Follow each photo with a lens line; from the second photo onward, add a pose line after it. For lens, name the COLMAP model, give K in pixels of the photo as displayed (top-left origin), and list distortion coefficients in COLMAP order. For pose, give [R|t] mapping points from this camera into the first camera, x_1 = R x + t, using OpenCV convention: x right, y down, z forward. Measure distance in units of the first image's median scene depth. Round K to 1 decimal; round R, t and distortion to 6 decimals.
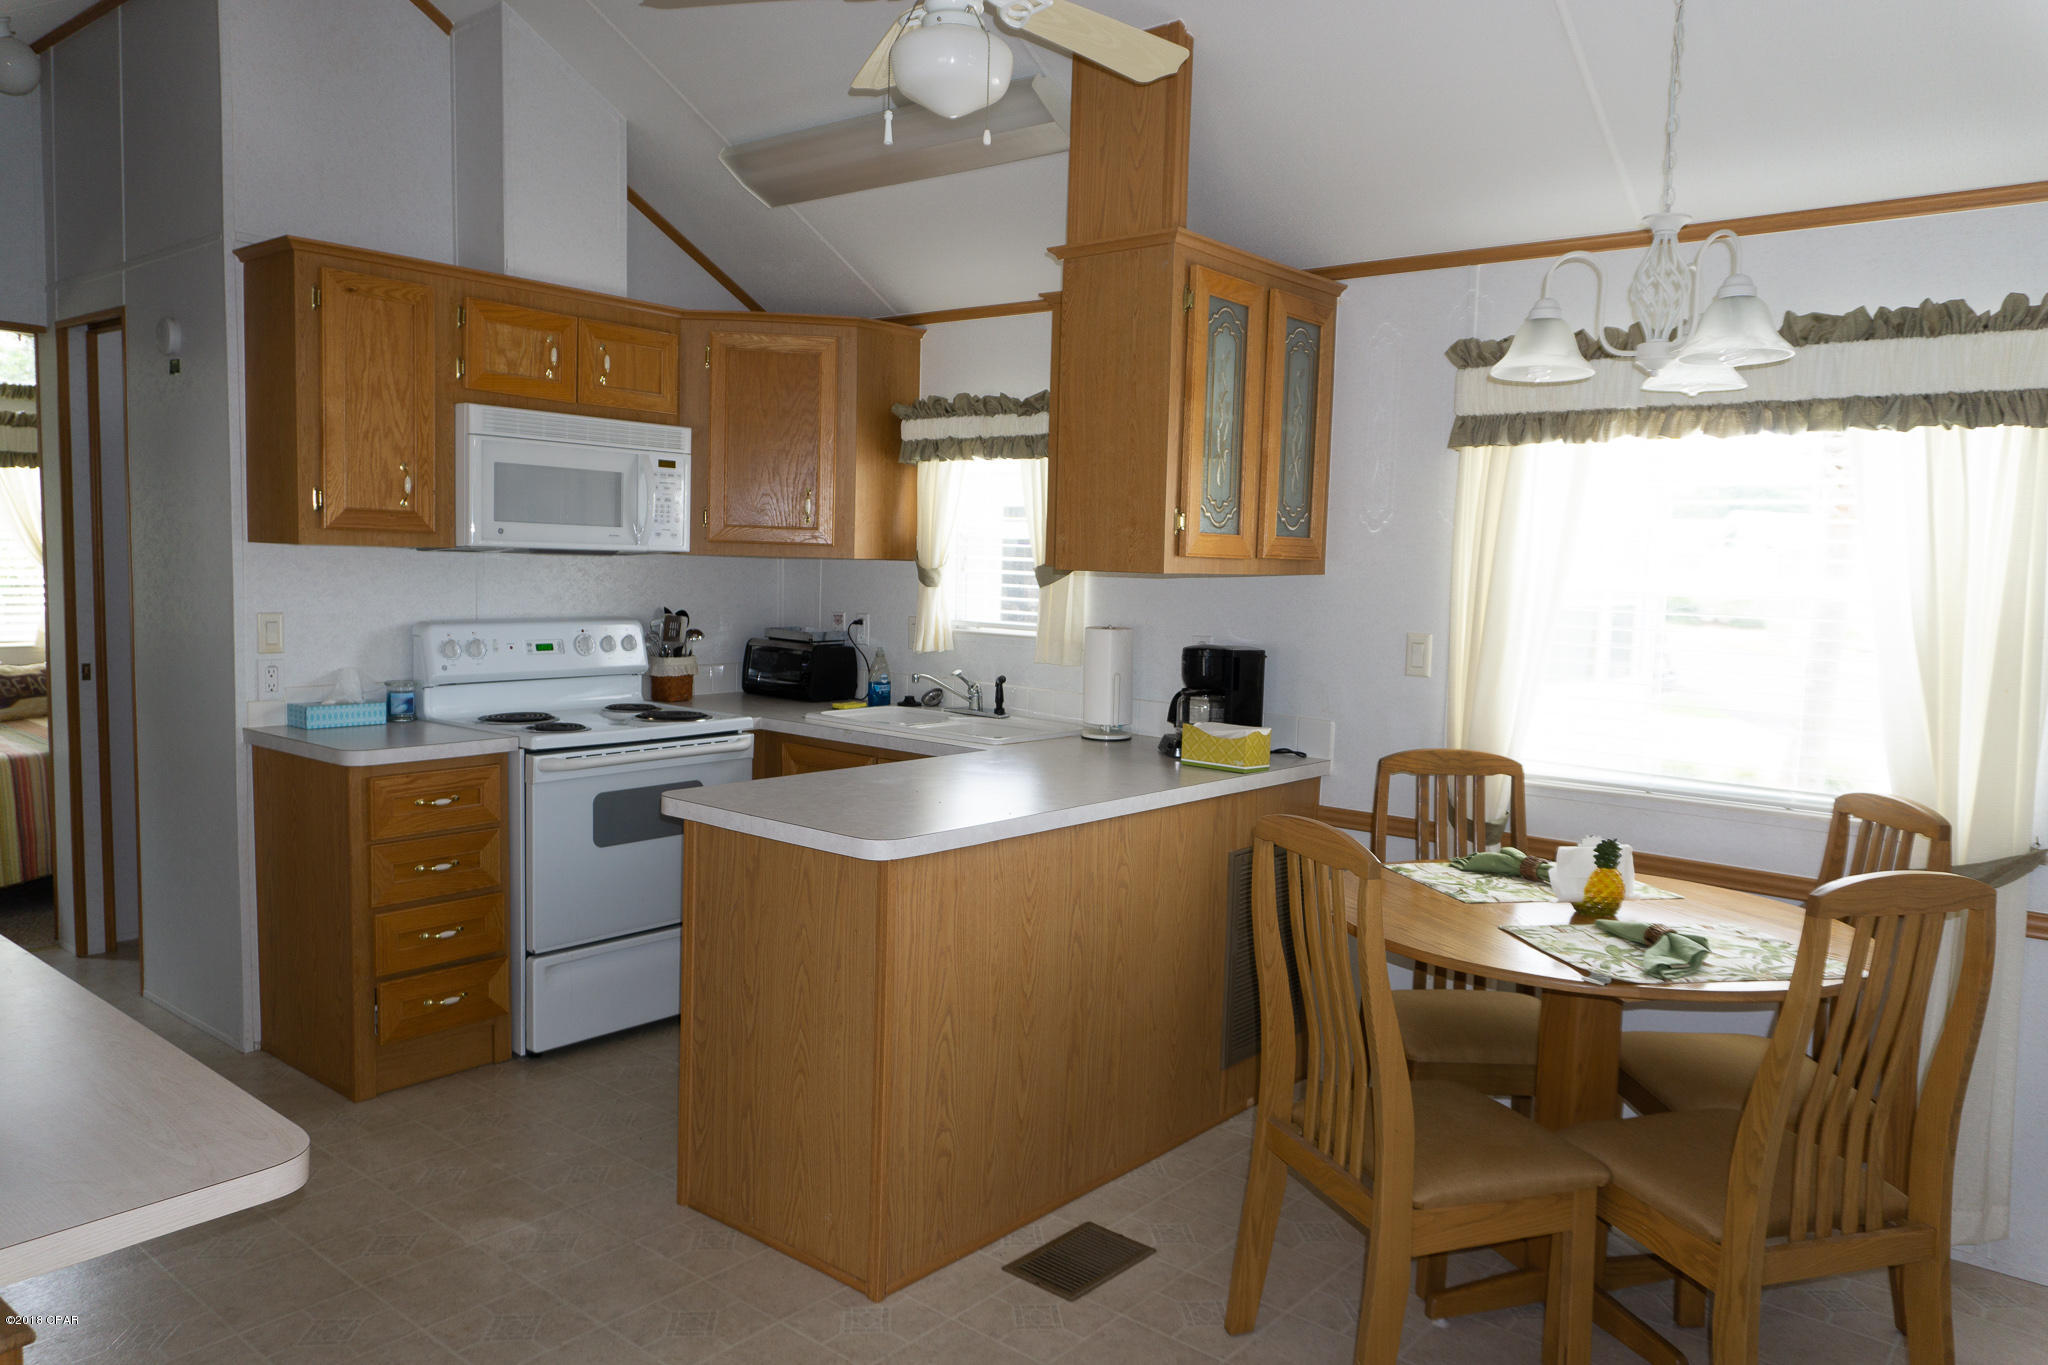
lens RADIAL K [[1377.4, 0, 1037.2], [0, 1377.4, 688.0], [0, 0, 1]] dist [-0.014802, -0.002053]
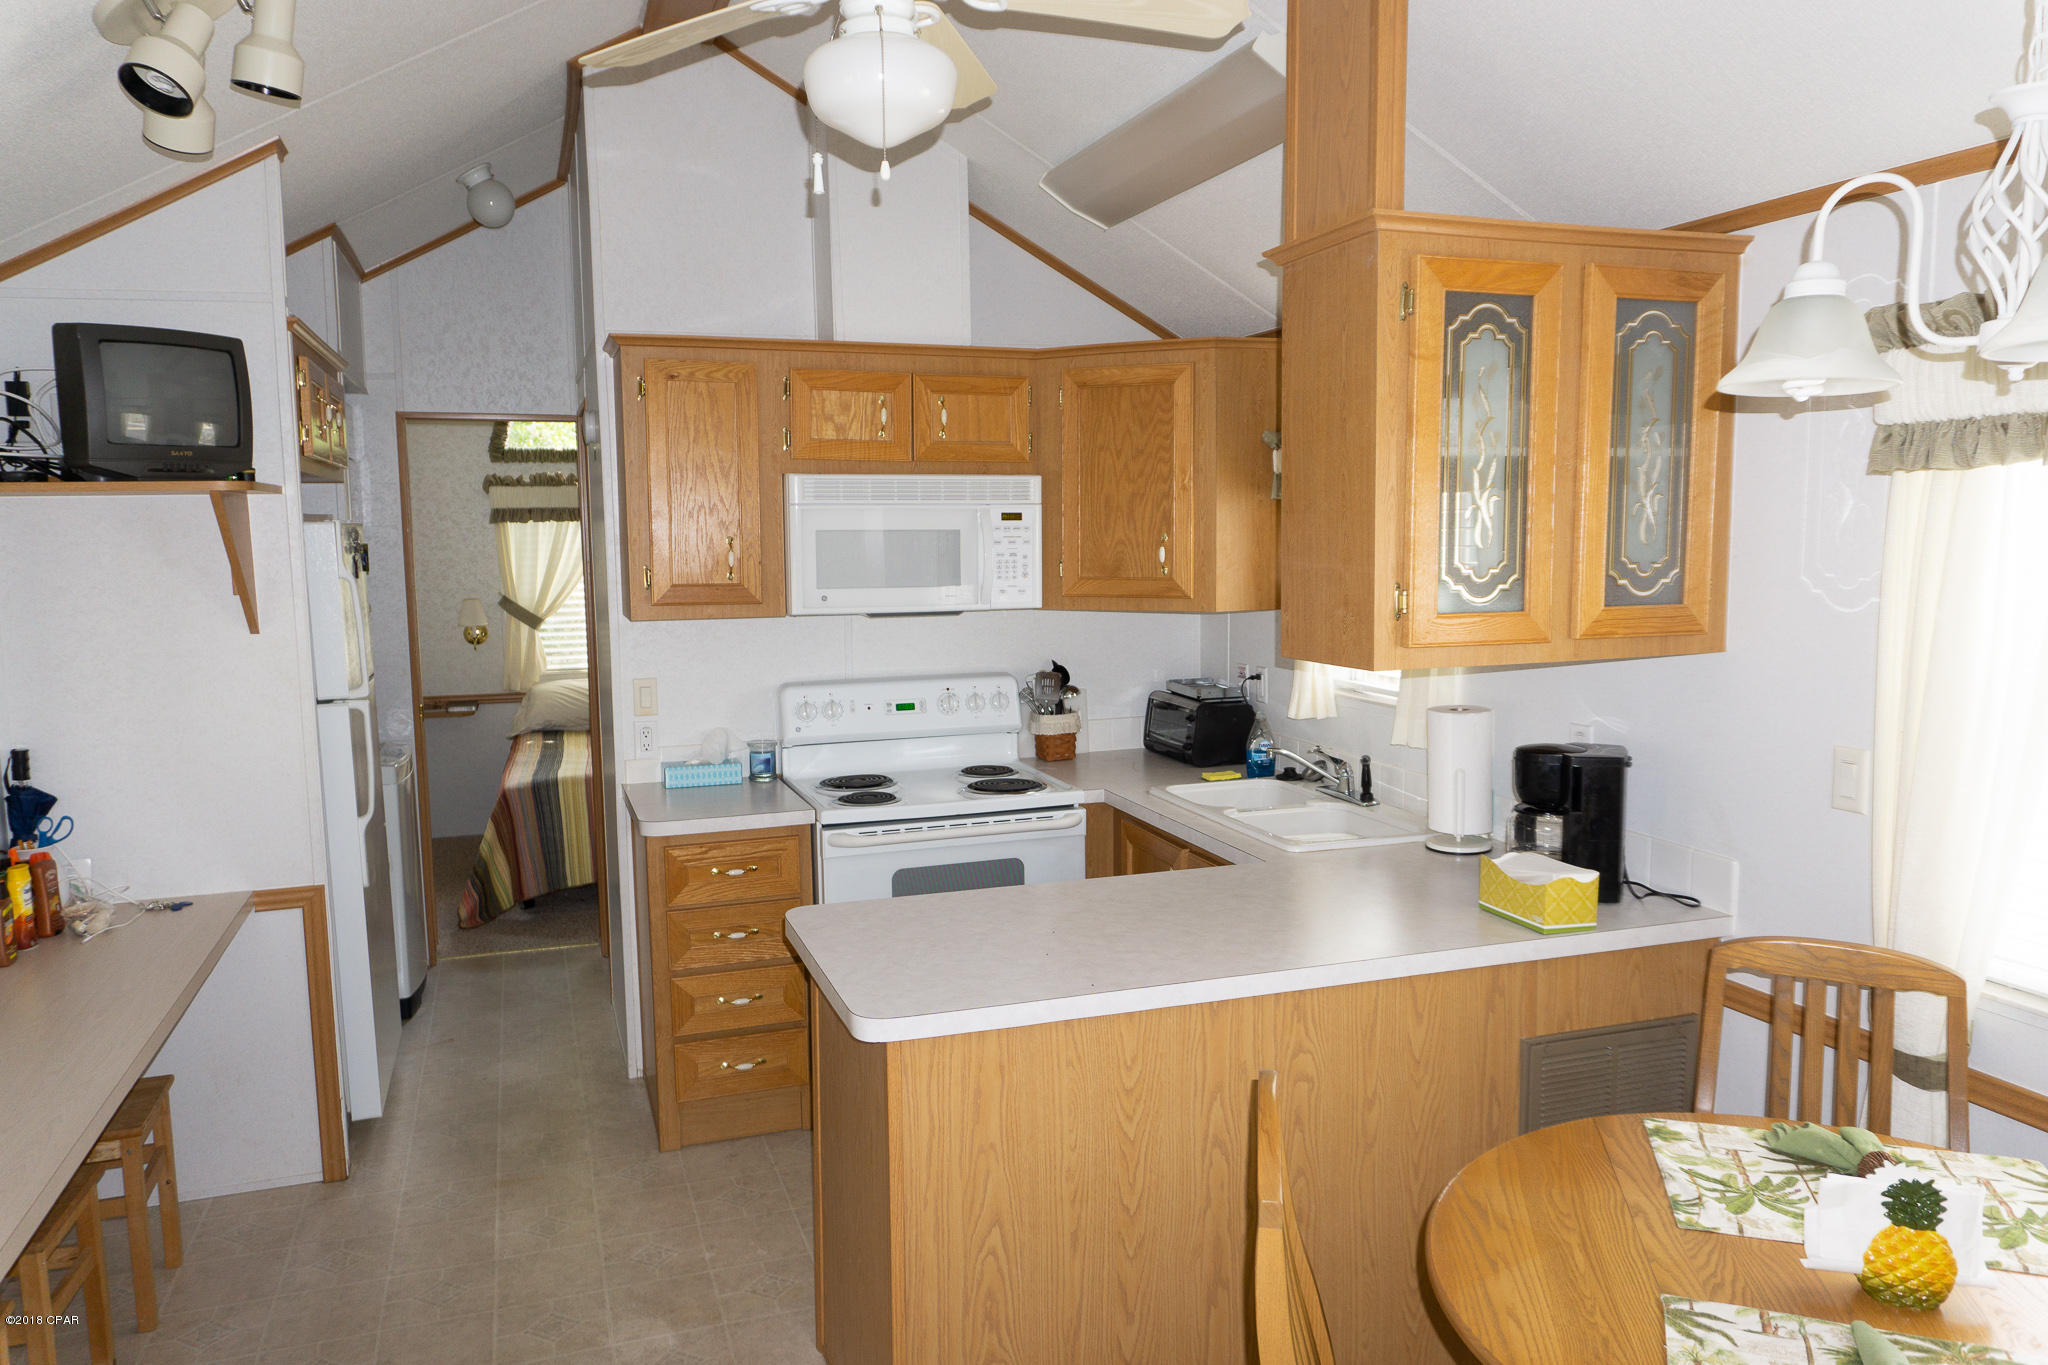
lens RADIAL K [[1377.4, 0, 1029.9], [0, 1377.4, 688.3], [0, 0, 1]] dist [-0.014802, -0.002053]
pose [[0.863211, 0.020898, -0.504411, 0.236588], [-0.014284, 0.999754, 0.016976, -0.065867], [0.504641, -0.007449, 0.863297, 0.204075]]
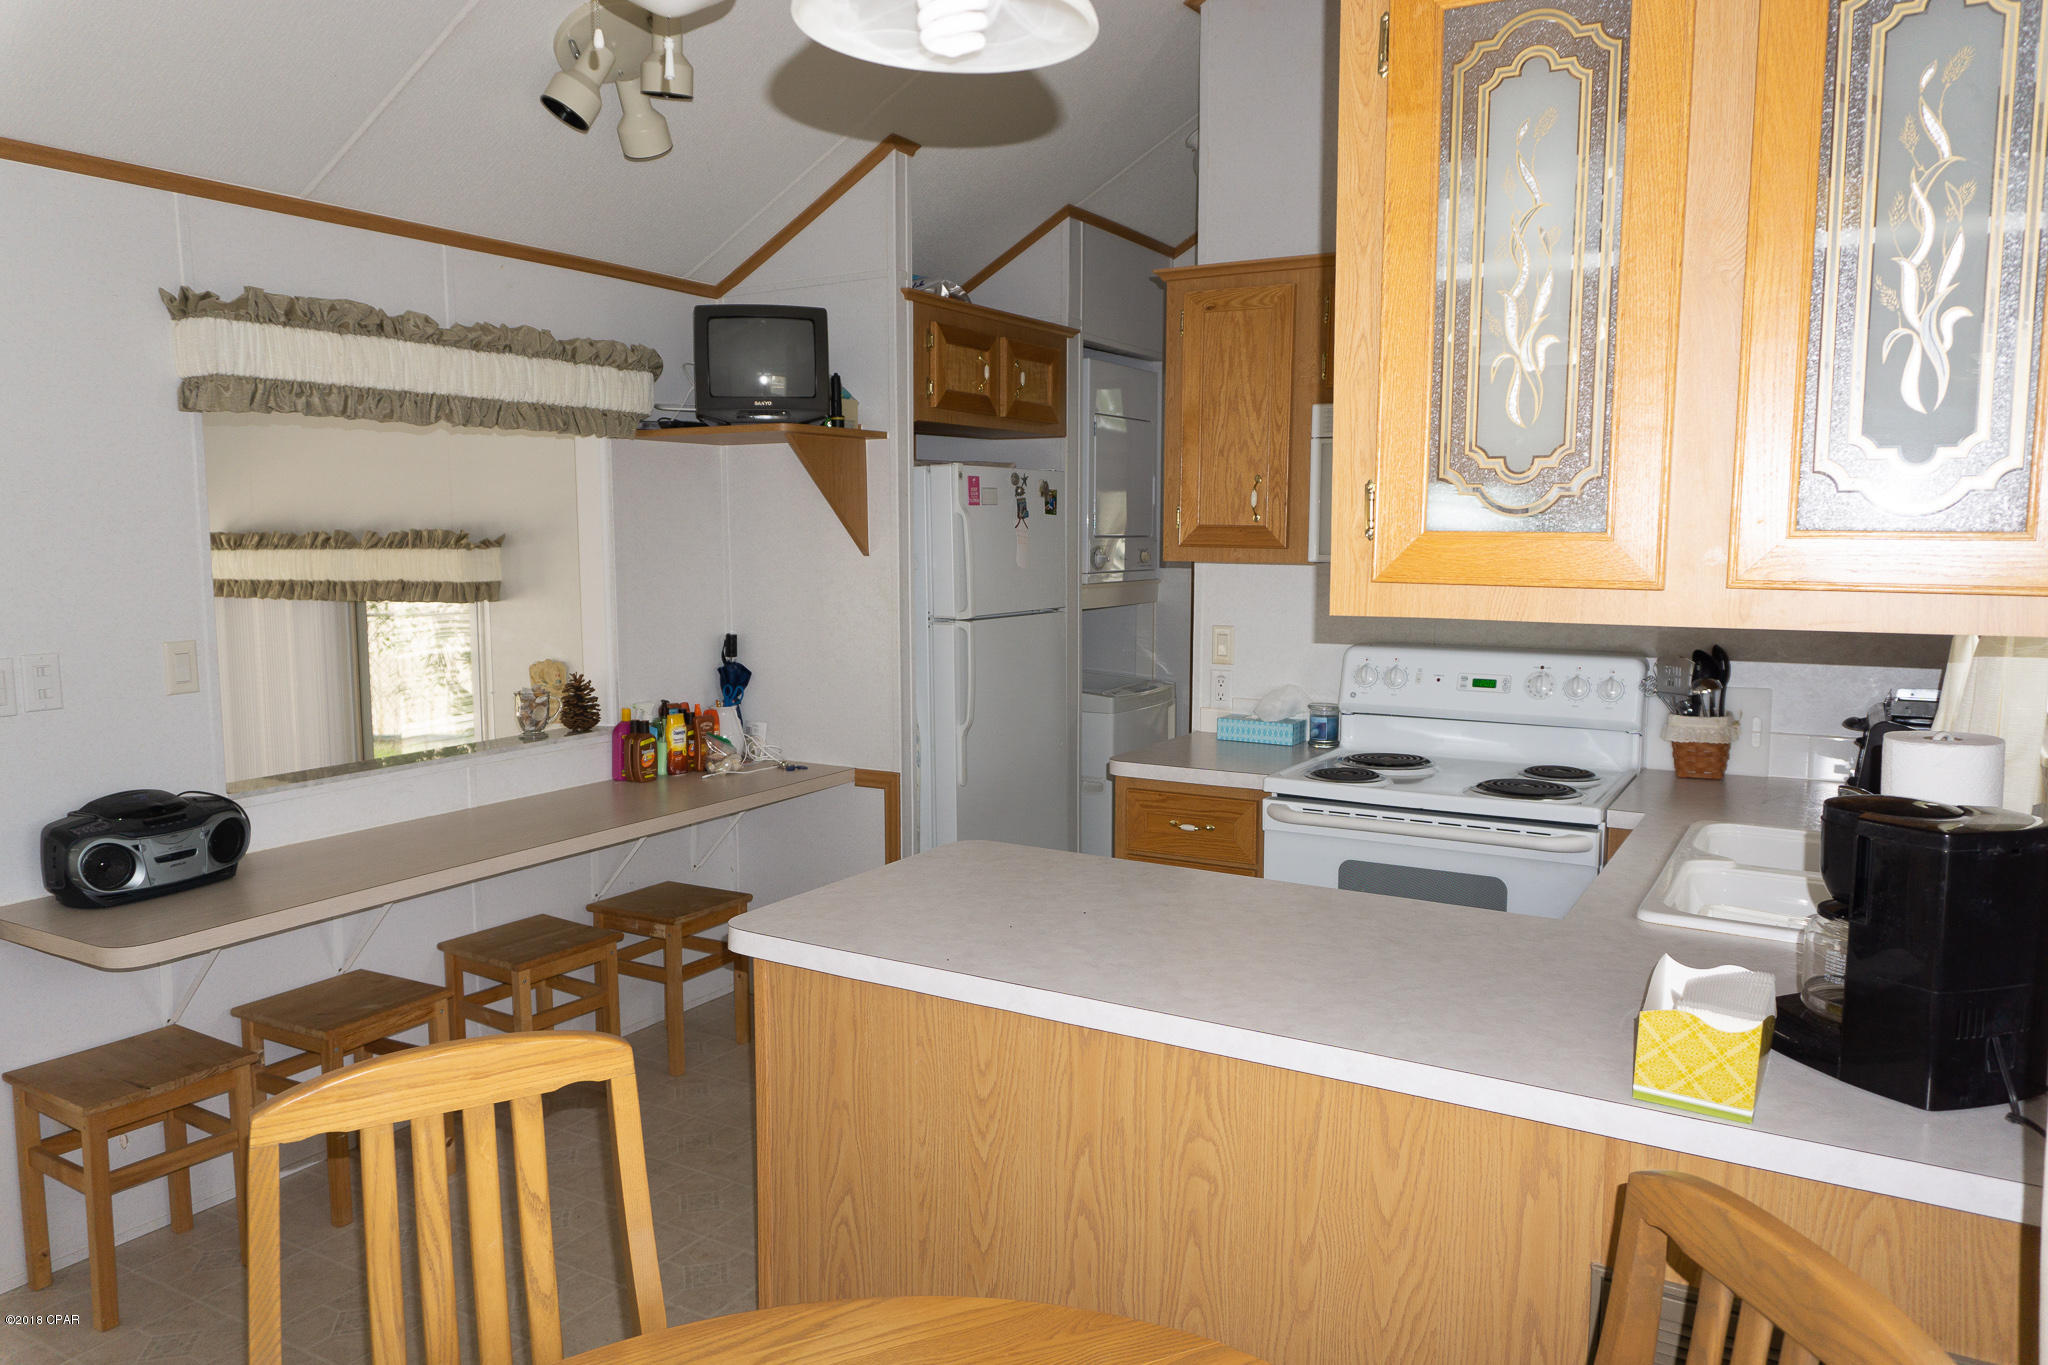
lens RADIAL K [[1377.4, 0, 987.3], [0, 1377.4, 679.9], [0, 0, 1]] dist [-0.014802, -0.002053]
pose [[0.182822, 0.084524, -0.979506, 0.424983], [-0.094364, 0.993206, 0.068093, -0.064584], [0.978607, 0.079981, 0.189556, 0.594218]]
